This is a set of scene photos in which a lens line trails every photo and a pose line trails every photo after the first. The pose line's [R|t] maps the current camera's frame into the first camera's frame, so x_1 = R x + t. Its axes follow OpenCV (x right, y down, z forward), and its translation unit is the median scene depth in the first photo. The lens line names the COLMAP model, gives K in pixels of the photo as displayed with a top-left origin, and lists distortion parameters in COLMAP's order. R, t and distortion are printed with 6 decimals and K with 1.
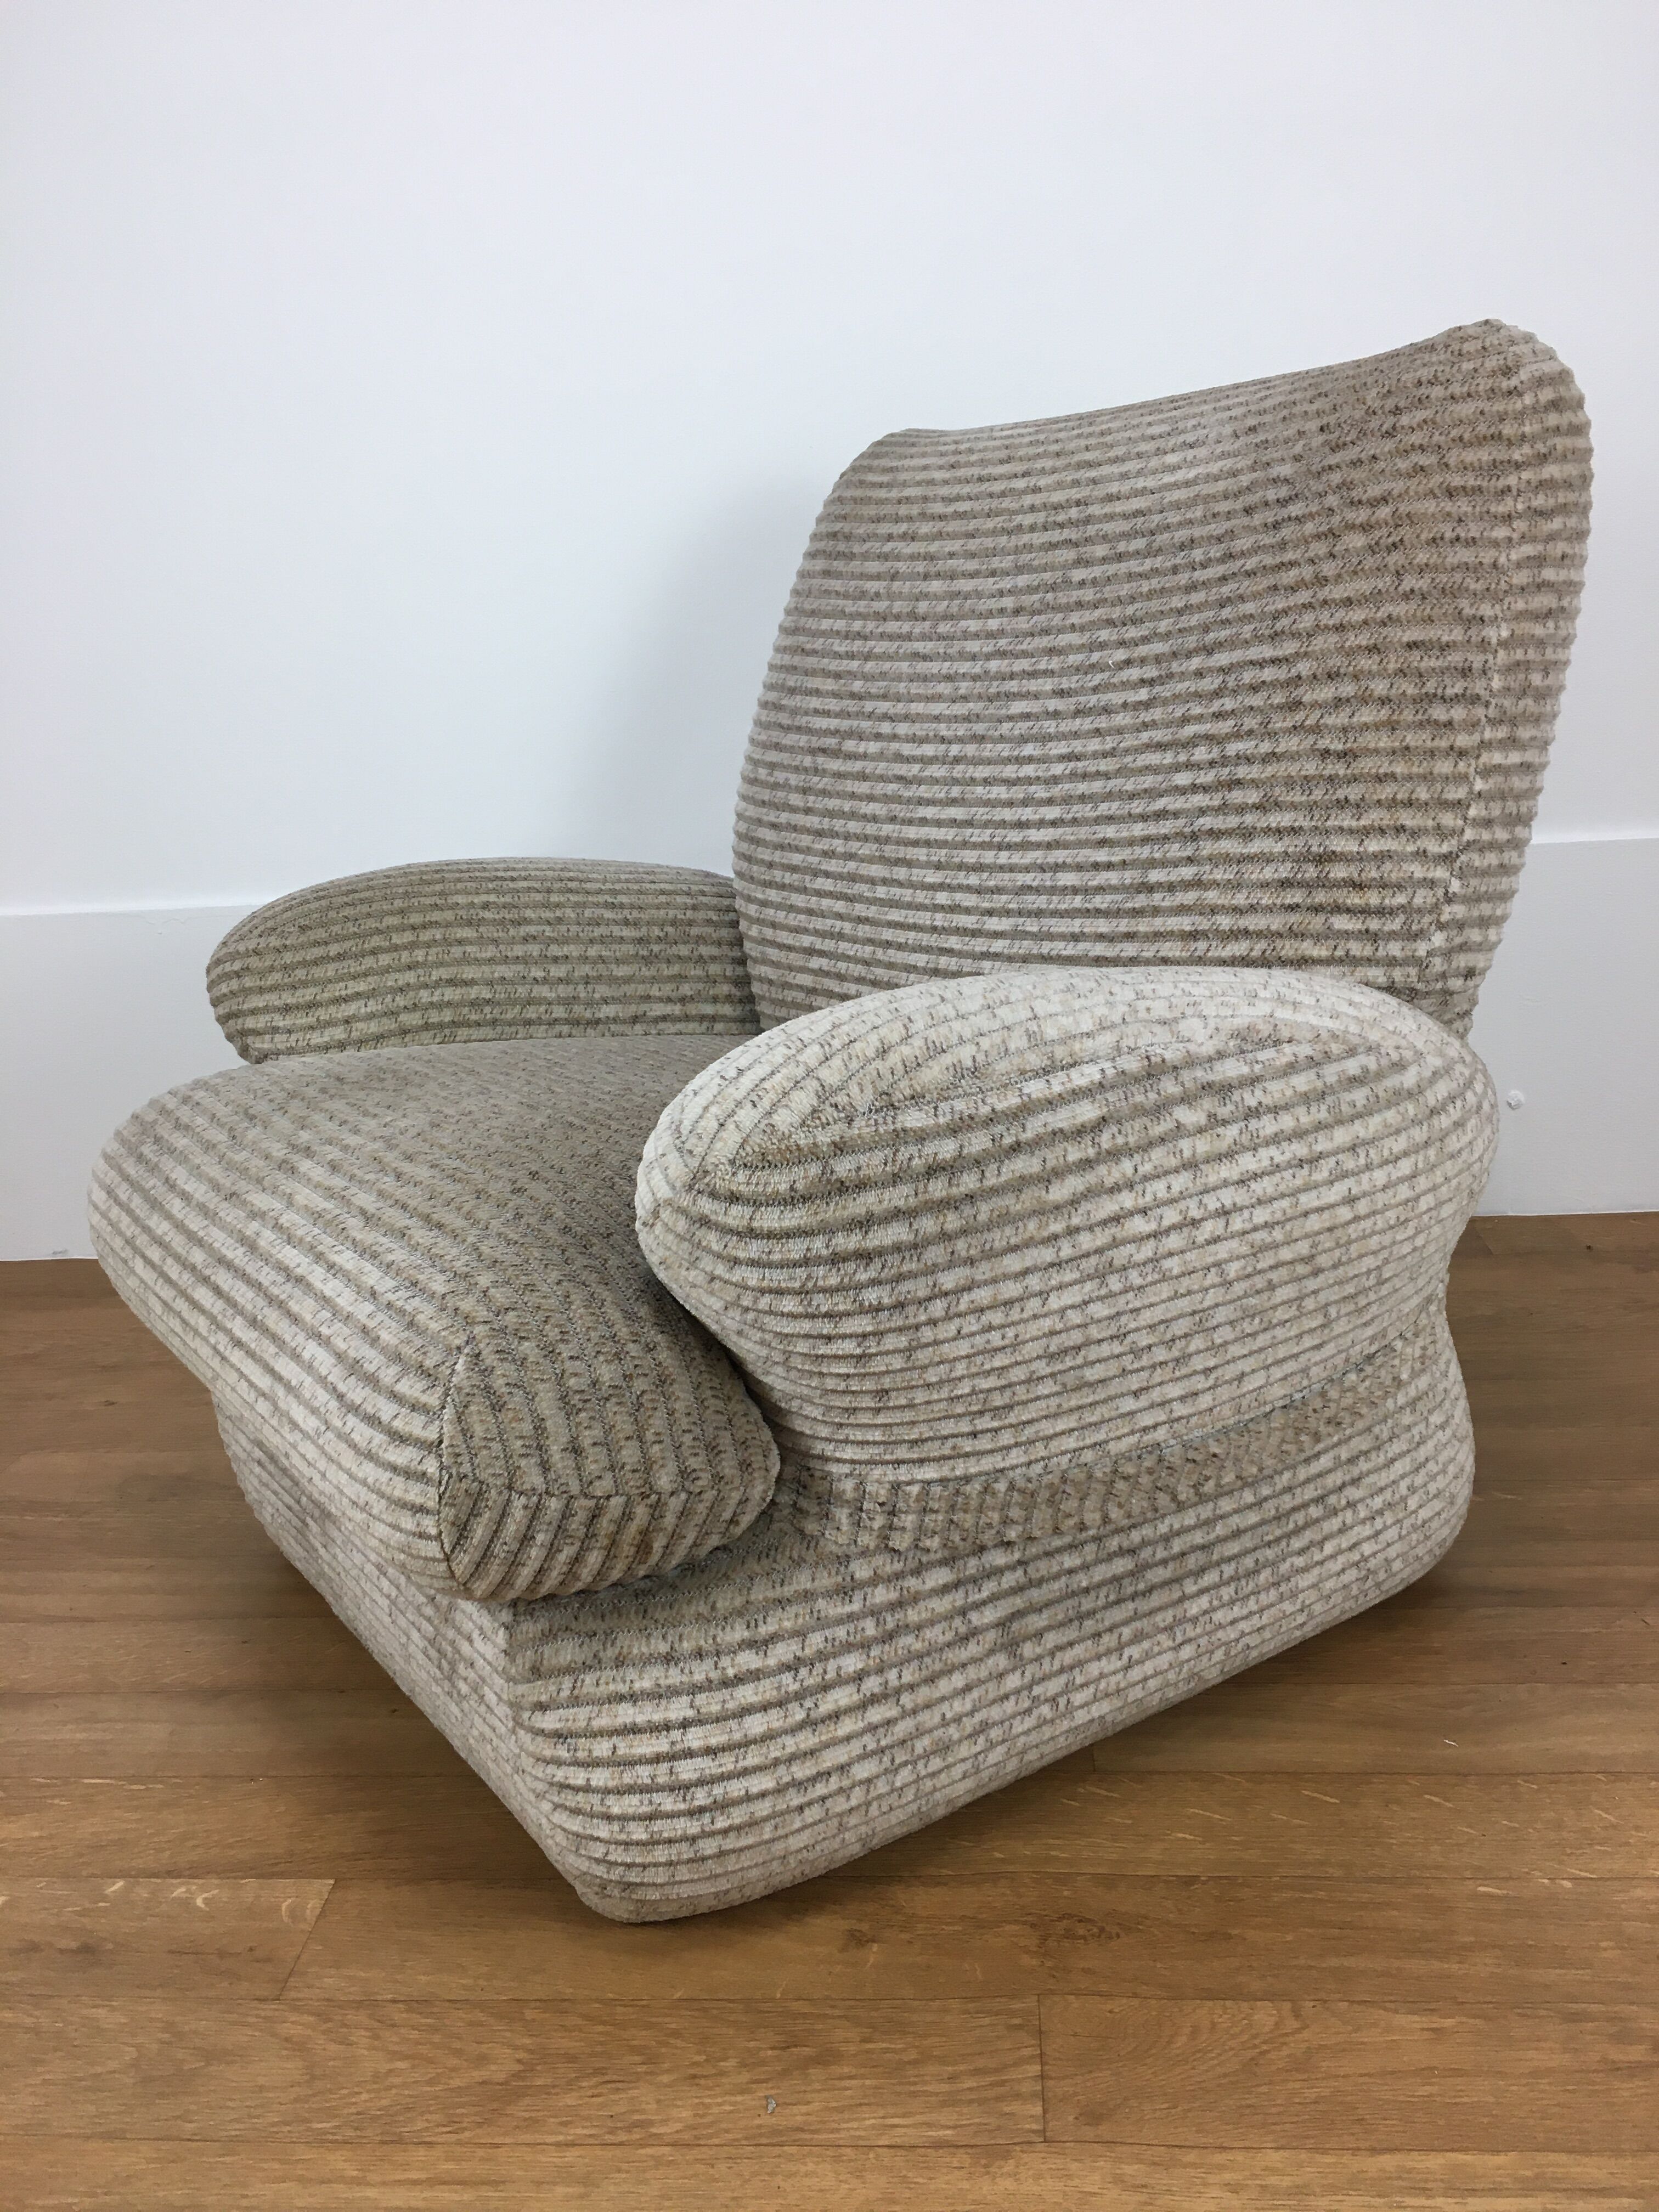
lens RADIAL K [[1881.0, 0, 829.5], [0, 1881.0, 1106.0], [0, 0, 1]] dist [0.059981, -0.076262]
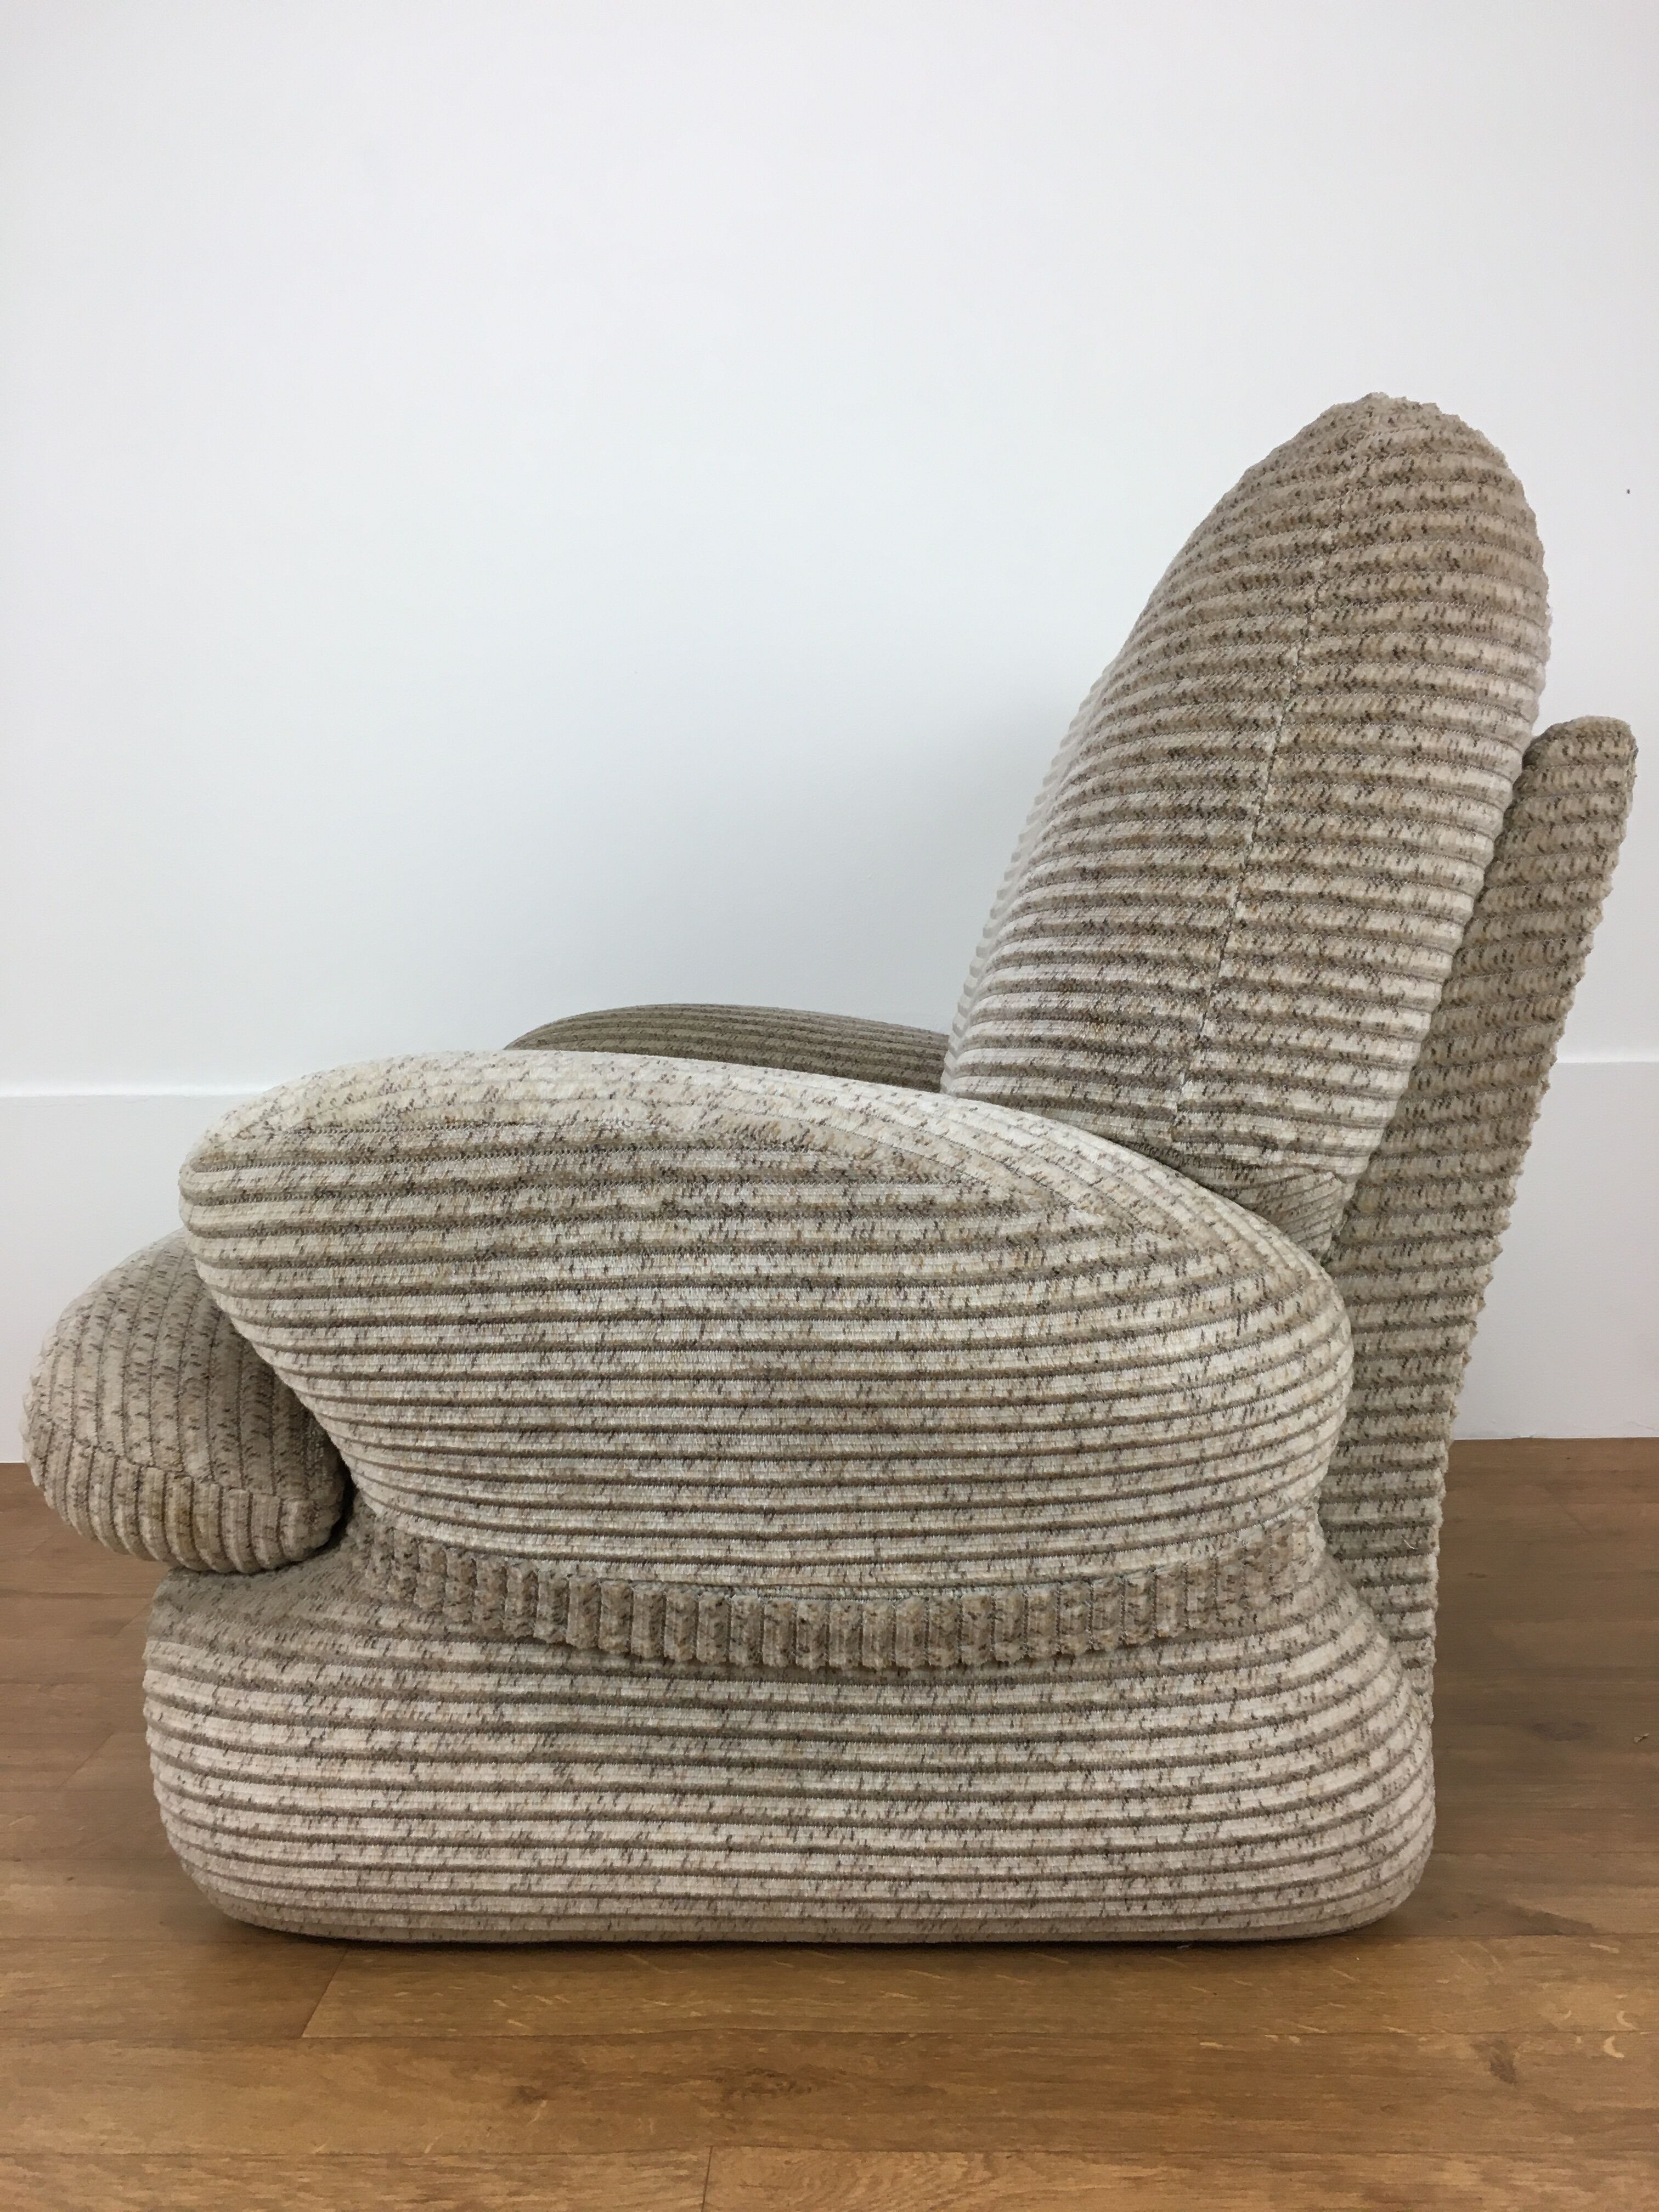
lens RADIAL K [[1881.0, 0, 829.5], [0, 1881.0, 1106.0], [0, 0, 1]] dist [0.059981, -0.076262]
pose [[0.810751, 0.091946, -0.578125, 0.698162], [-0.179095, 0.979193, -0.095428, 0.028374], [0.557322, 0.180907, 0.810348, 0.234638]]
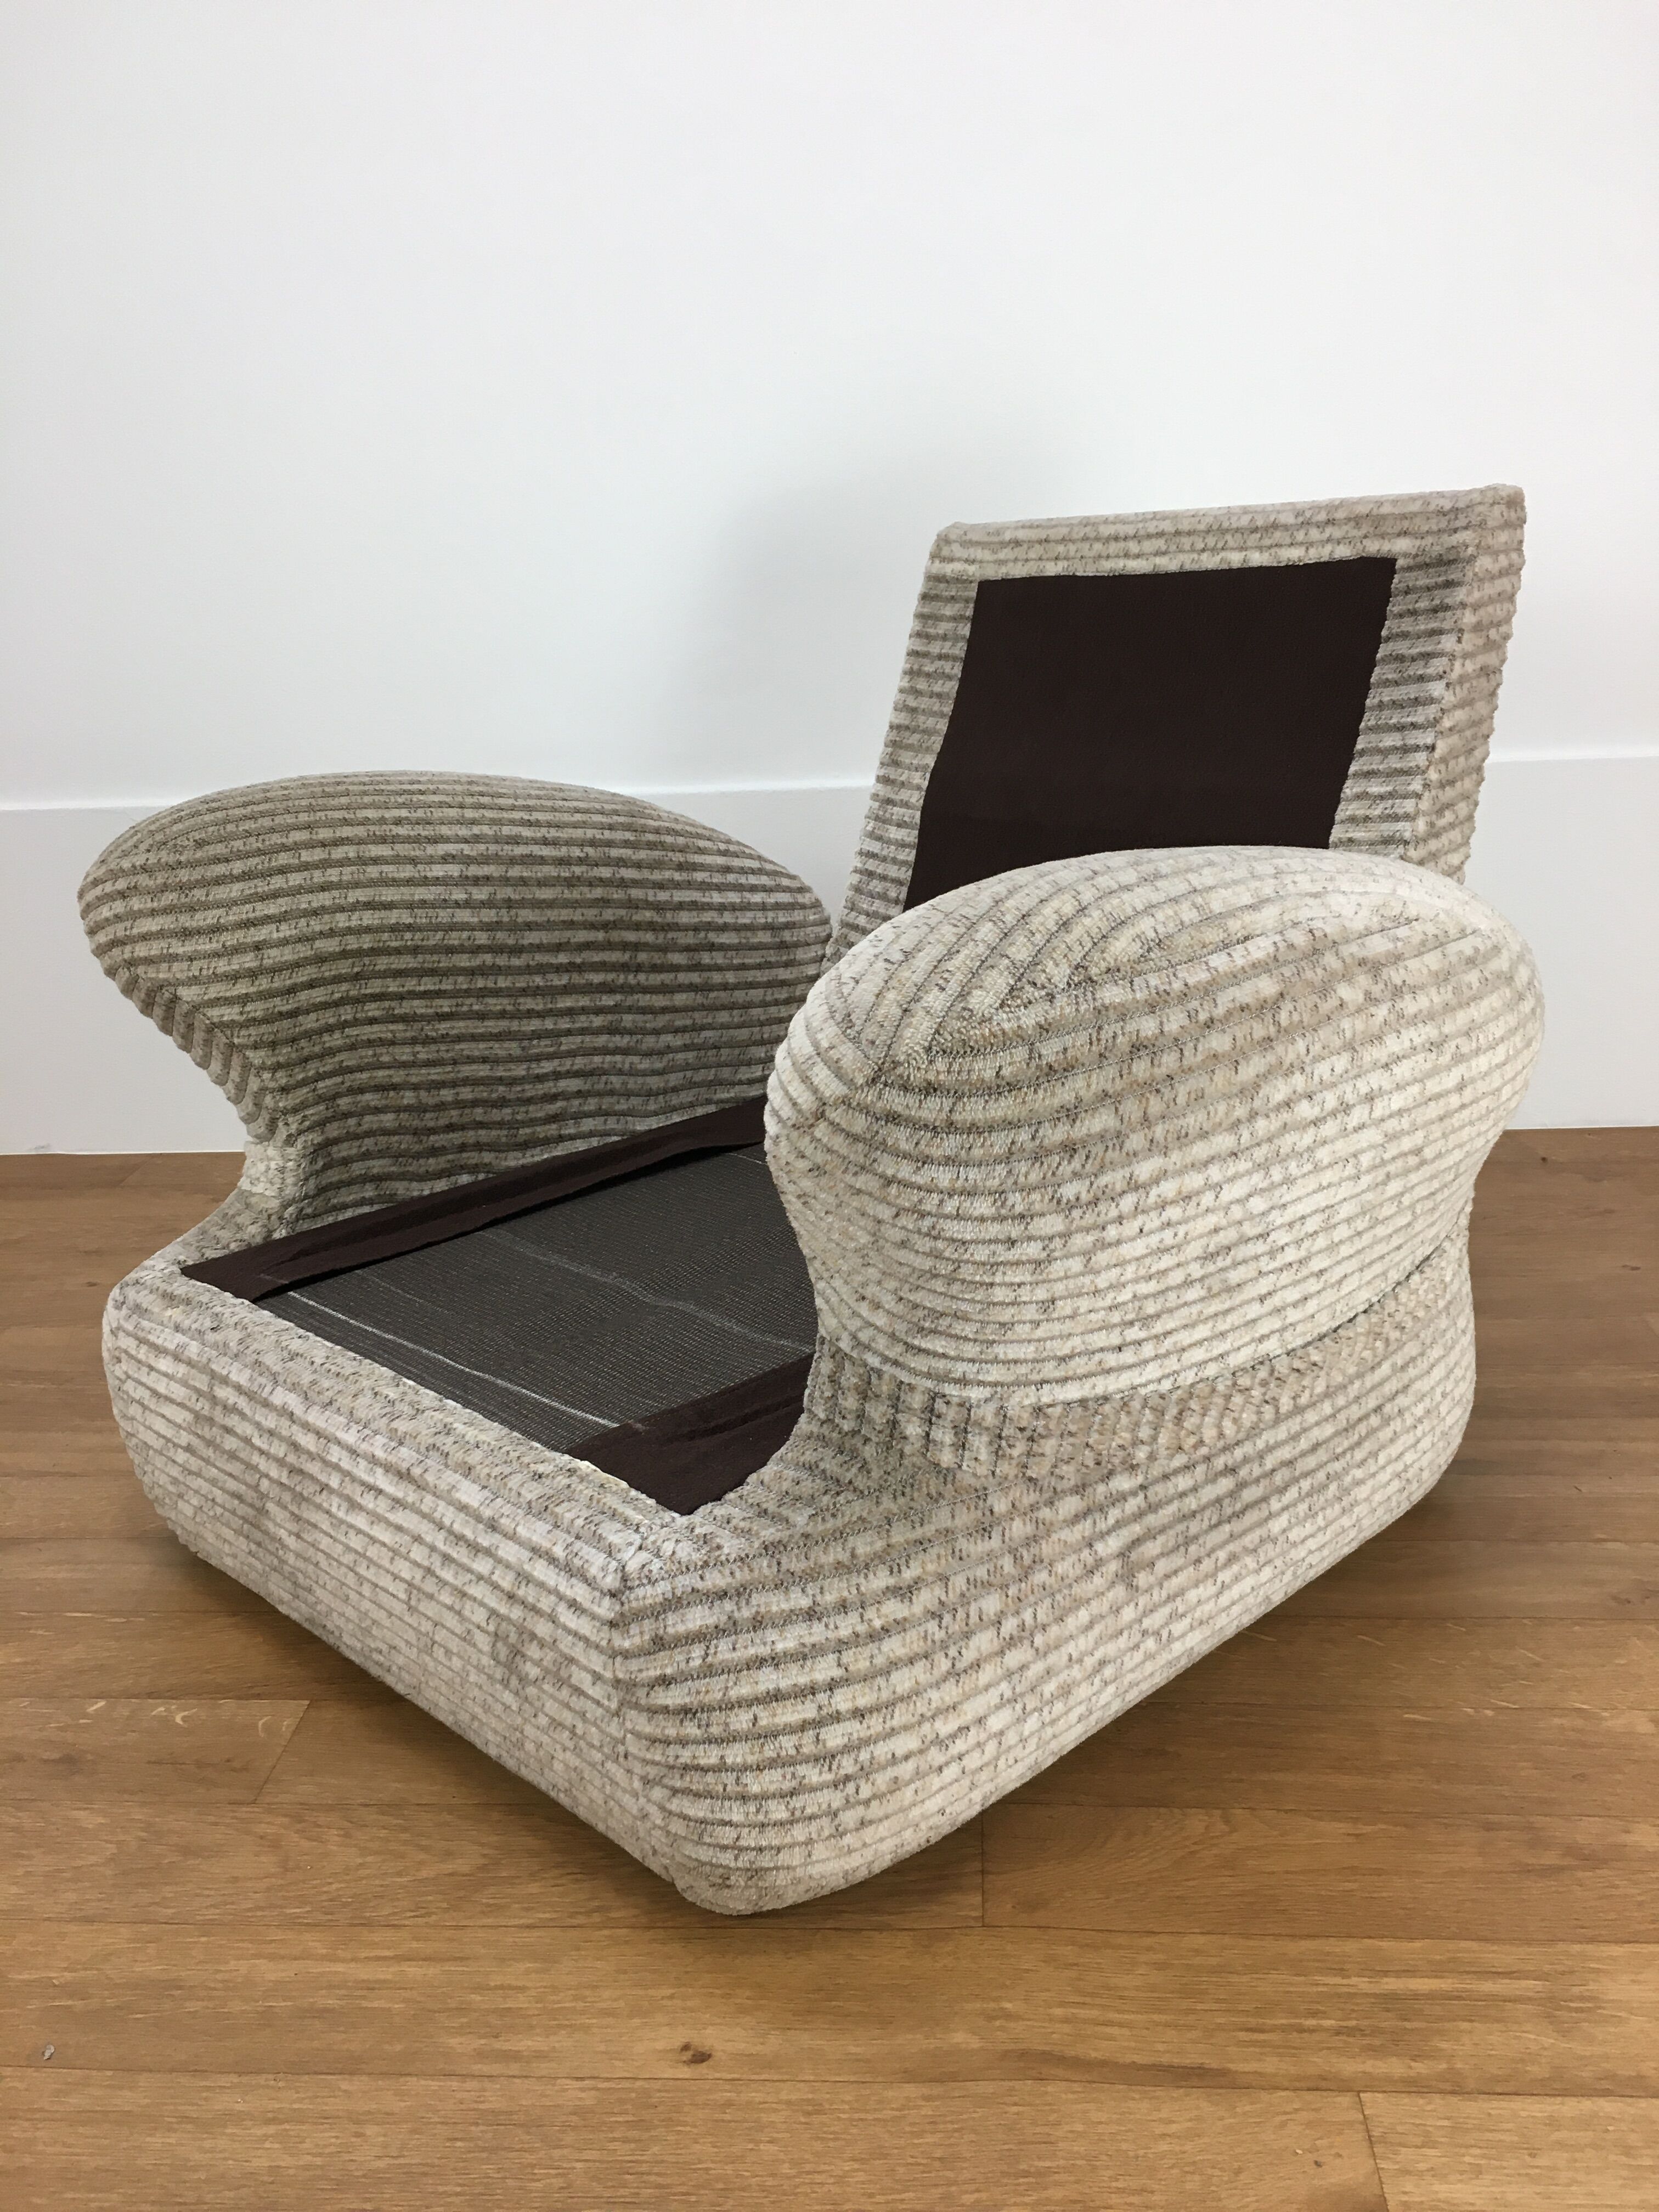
lens RADIAL K [[1886.6, 0, 829.5], [0, 1886.6, 1106.0], [0, 0, 1]] dist [0.064057, -0.081747]
pose [[0.982668, -0.032219, 0.182553, -0.204650], [0.031111, 0.999476, 0.008932, 0.038308], [-0.182745, -0.003098, 0.983156, 0.101291]]
